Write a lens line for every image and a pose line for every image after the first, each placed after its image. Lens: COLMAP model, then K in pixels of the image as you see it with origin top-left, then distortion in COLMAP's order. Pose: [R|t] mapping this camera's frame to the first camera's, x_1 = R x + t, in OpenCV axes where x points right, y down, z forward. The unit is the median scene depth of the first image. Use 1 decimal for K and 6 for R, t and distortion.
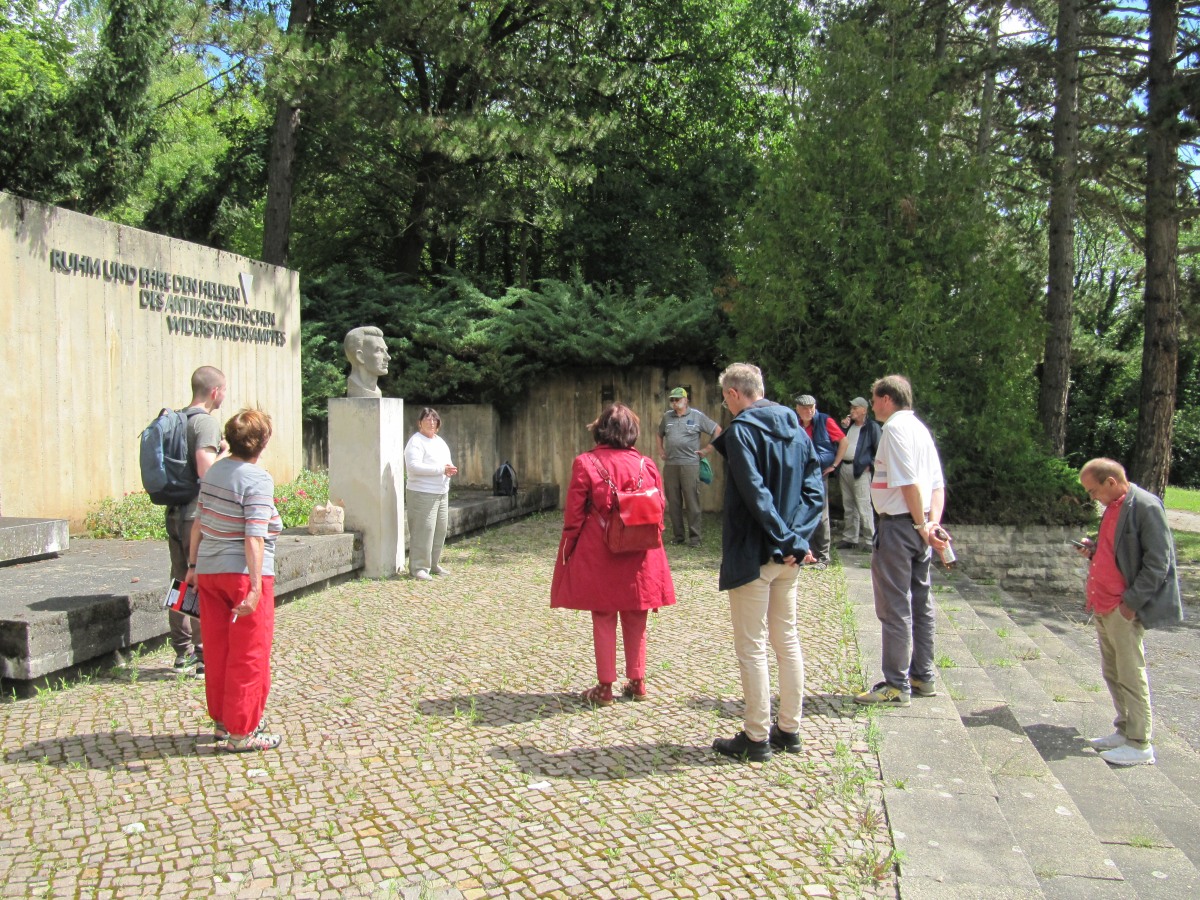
lens RADIAL K [[992.3, 0, 589.9], [0, 992.3, 441.7], [0, 0, 1]] dist [-0.052291, 0.024716]
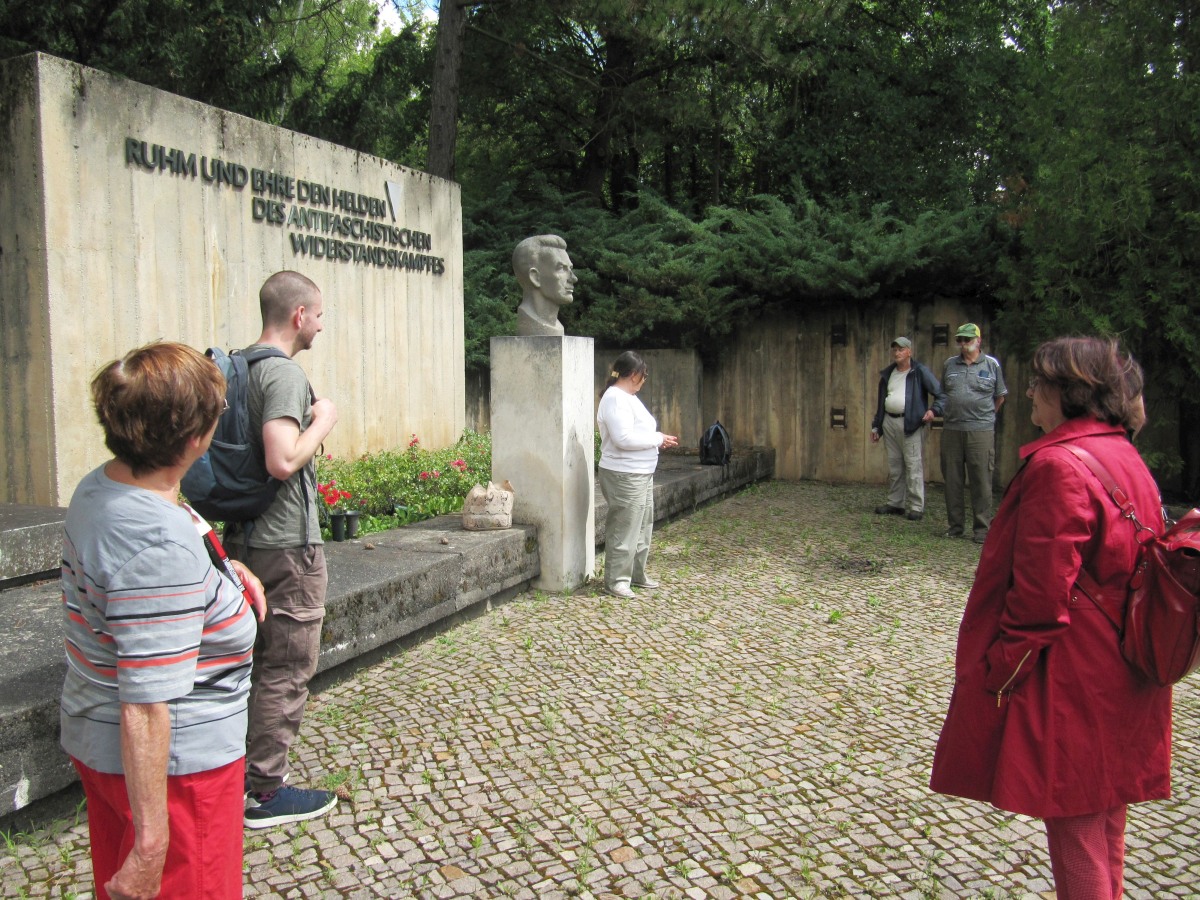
lens RADIAL K [[992.3, 0, 587.2], [0, 992.3, 446.0], [0, 0, 1]] dist [-0.052291, 0.024716]
pose [[0.984283, 0.014210, -0.176026, -0.066632], [-0.004331, 0.998400, 0.056380, -0.005957], [0.176545, -0.054732, 0.982770, 0.294408]]
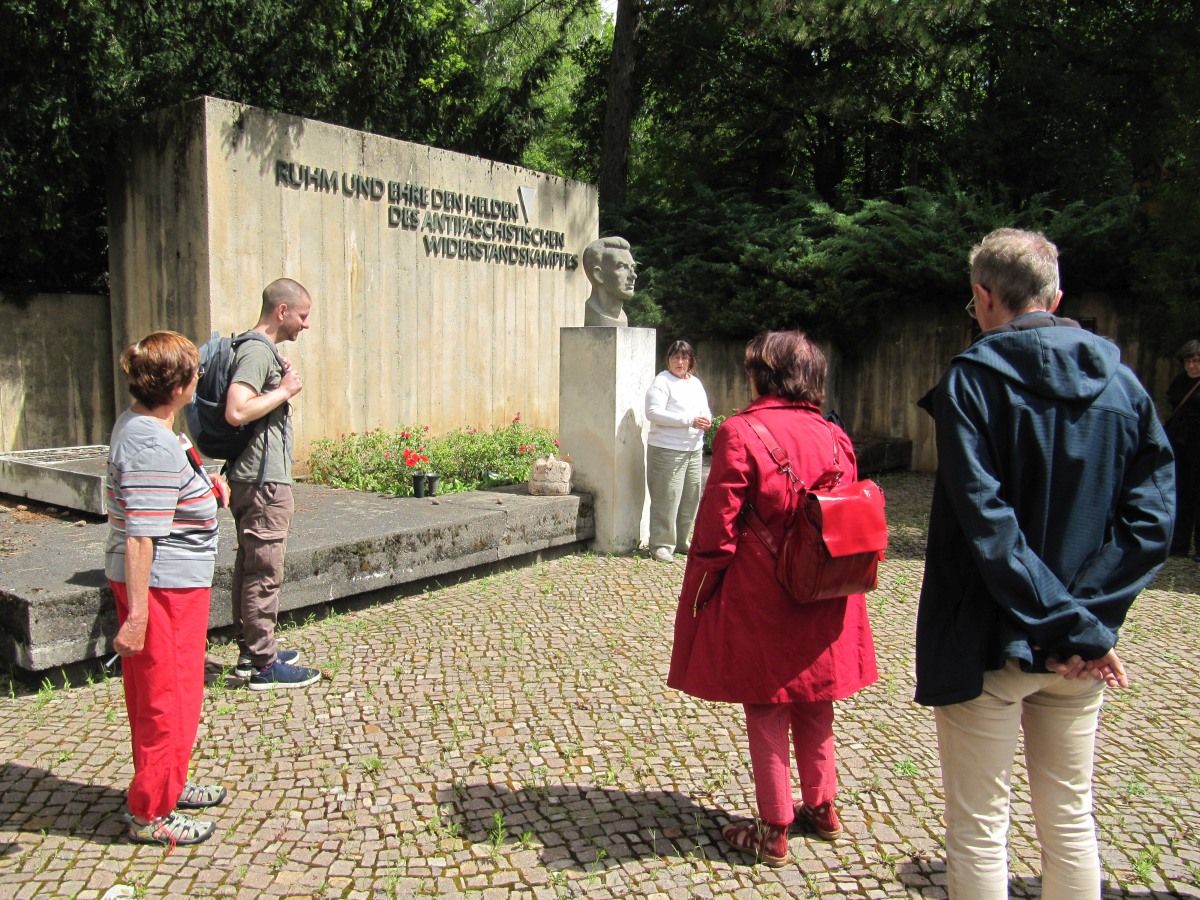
lens RADIAL K [[992.3, 0, 585.2], [0, 992.3, 453.1], [0, 0, 1]] dist [-0.052291, 0.024716]
pose [[0.914672, 0.051870, -0.400854, 0.081126], [-0.022925, 0.996793, 0.076673, -0.003763], [0.403545, -0.060941, 0.912928, 0.248236]]
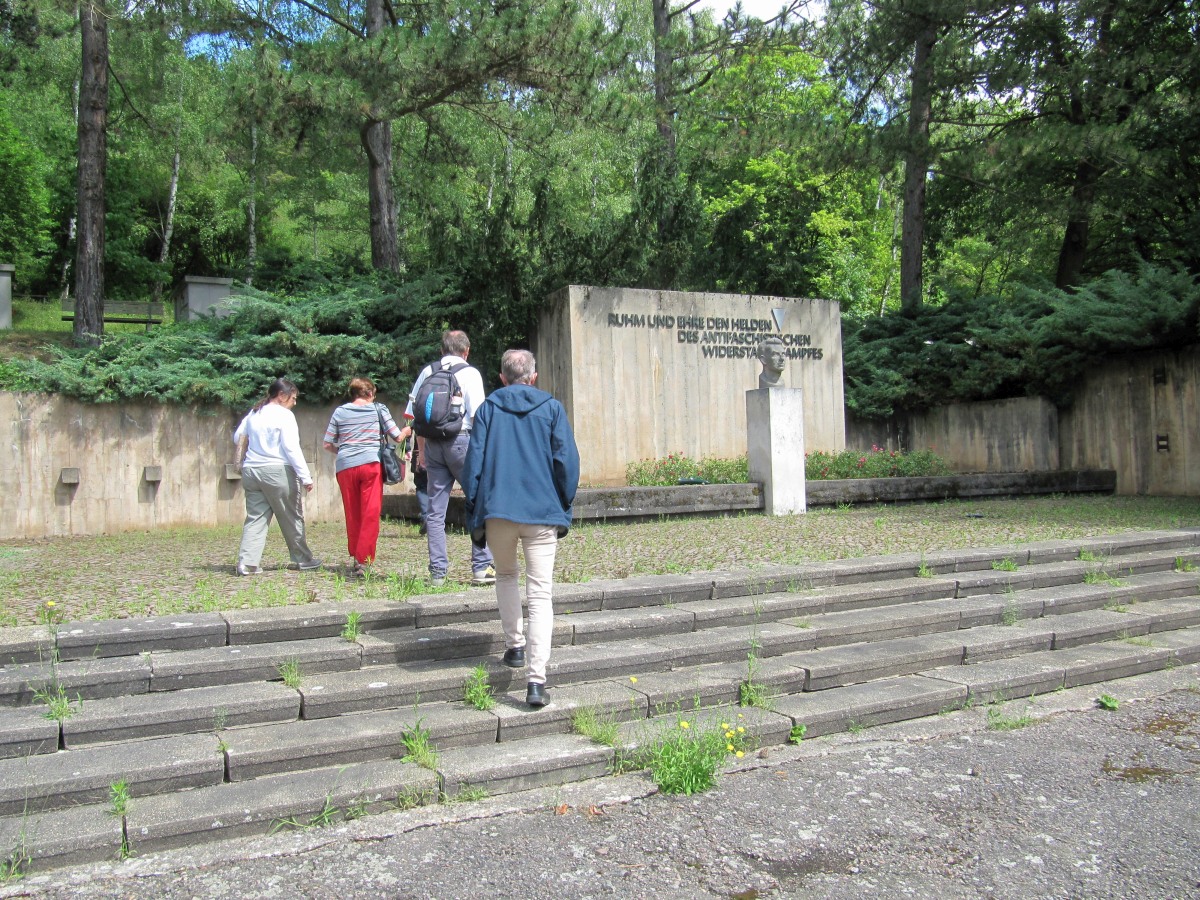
lens RADIAL K [[992.3, 0, 591.6], [0, 992.3, 459.0], [0, 0, 1]] dist [-0.052291, 0.024716]
pose [[0.636106, -0.025003, -0.771196, 0.668160], [0.010760, 0.999665, -0.023535, 0.082888], [0.771526, 0.006672, 0.636163, -0.085548]]
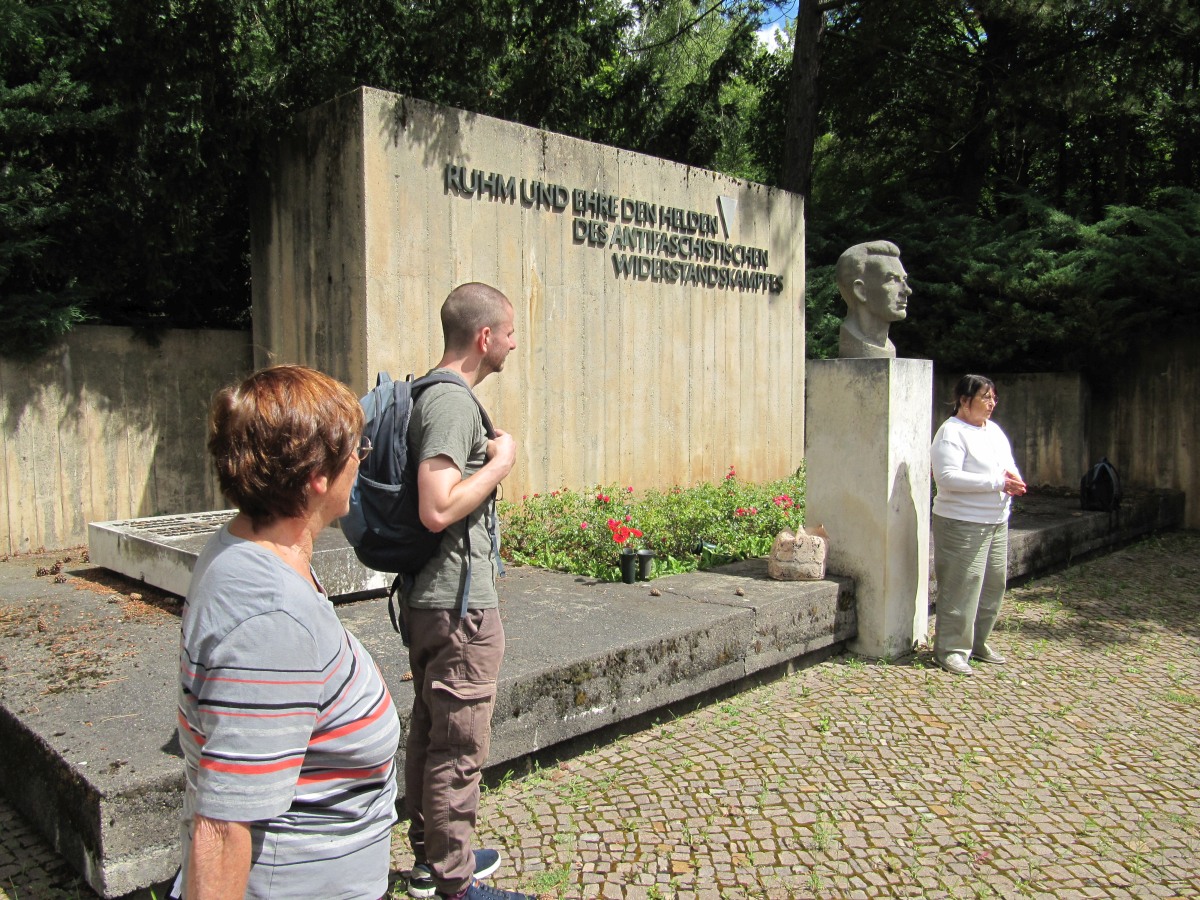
lens RADIAL K [[992.3, 0, 588.6], [0, 992.3, 450.8], [0, 0, 1]] dist [-0.052291, 0.024716]
pose [[0.852456, 0.033275, -0.521738, -0.052304], [-0.013972, 0.999066, 0.040889, -0.009846], [0.522612, -0.027566, 0.852125, 0.376485]]
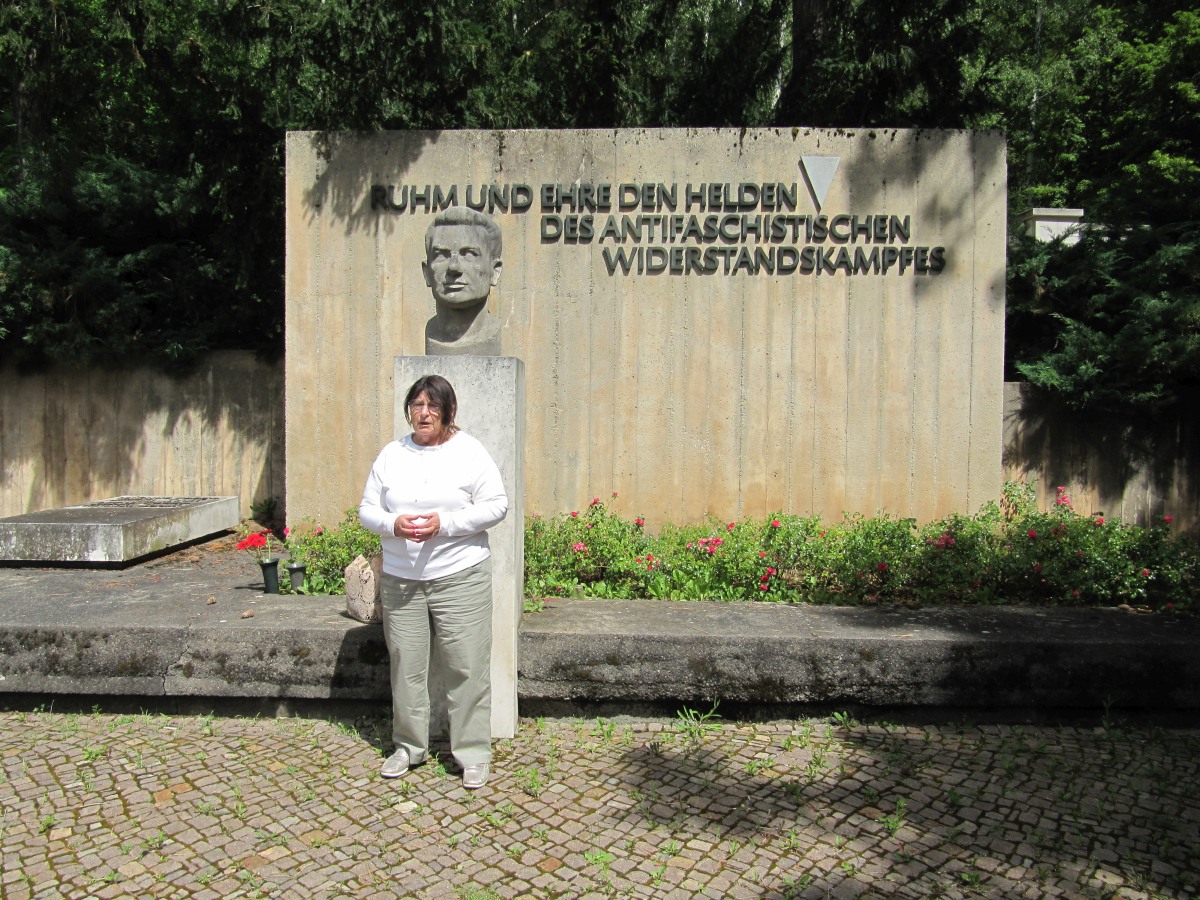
lens RADIAL K [[992.3, 0, 585.8], [0, 992.3, 452.1], [0, 0, 1]] dist [-0.052291, 0.024716]
pose [[0.196976, 0.047860, -0.979239, 0.252386], [-0.032209, 0.998585, 0.042326, -0.020087], [0.979879, 0.023203, 0.198239, 0.937272]]
